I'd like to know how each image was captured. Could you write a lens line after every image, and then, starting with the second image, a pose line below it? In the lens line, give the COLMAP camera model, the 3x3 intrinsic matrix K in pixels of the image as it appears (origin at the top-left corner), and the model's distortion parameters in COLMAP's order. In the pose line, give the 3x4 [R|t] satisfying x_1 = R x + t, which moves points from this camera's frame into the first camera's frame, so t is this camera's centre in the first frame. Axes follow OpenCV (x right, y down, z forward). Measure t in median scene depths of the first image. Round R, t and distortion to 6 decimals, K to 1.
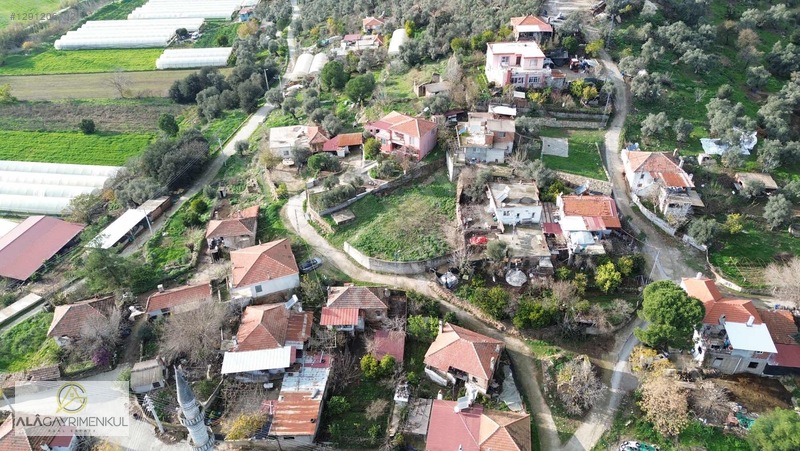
lens RADIAL K [[562.5, 0, 400.0], [0, 562.5, 225.5], [0, 0, 1]] dist [0.071236, -0.064554]
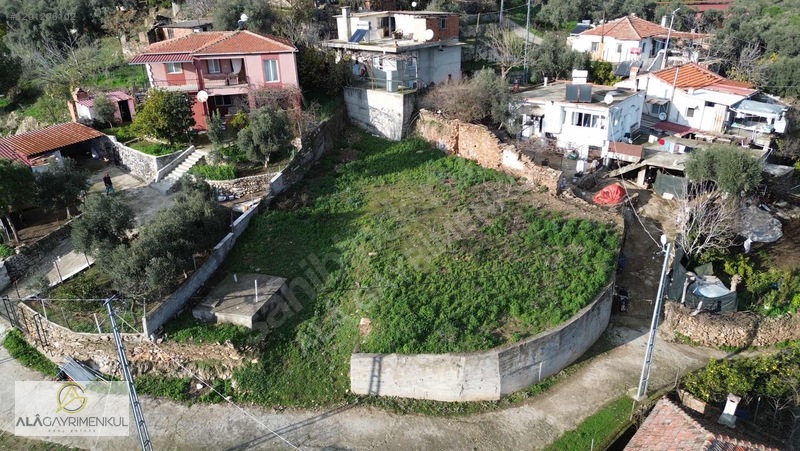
lens RADIAL K [[562.5, 0, 400.0], [0, 562.5, 225.5], [0, 0, 1]] dist [0.071236, -0.064554]
pose [[0.683514, -0.301259, 0.664869, -0.218597], [0.443650, 0.894767, -0.050663, 0.000135], [-0.579640, 0.329598, 0.745240, 0.756696]]
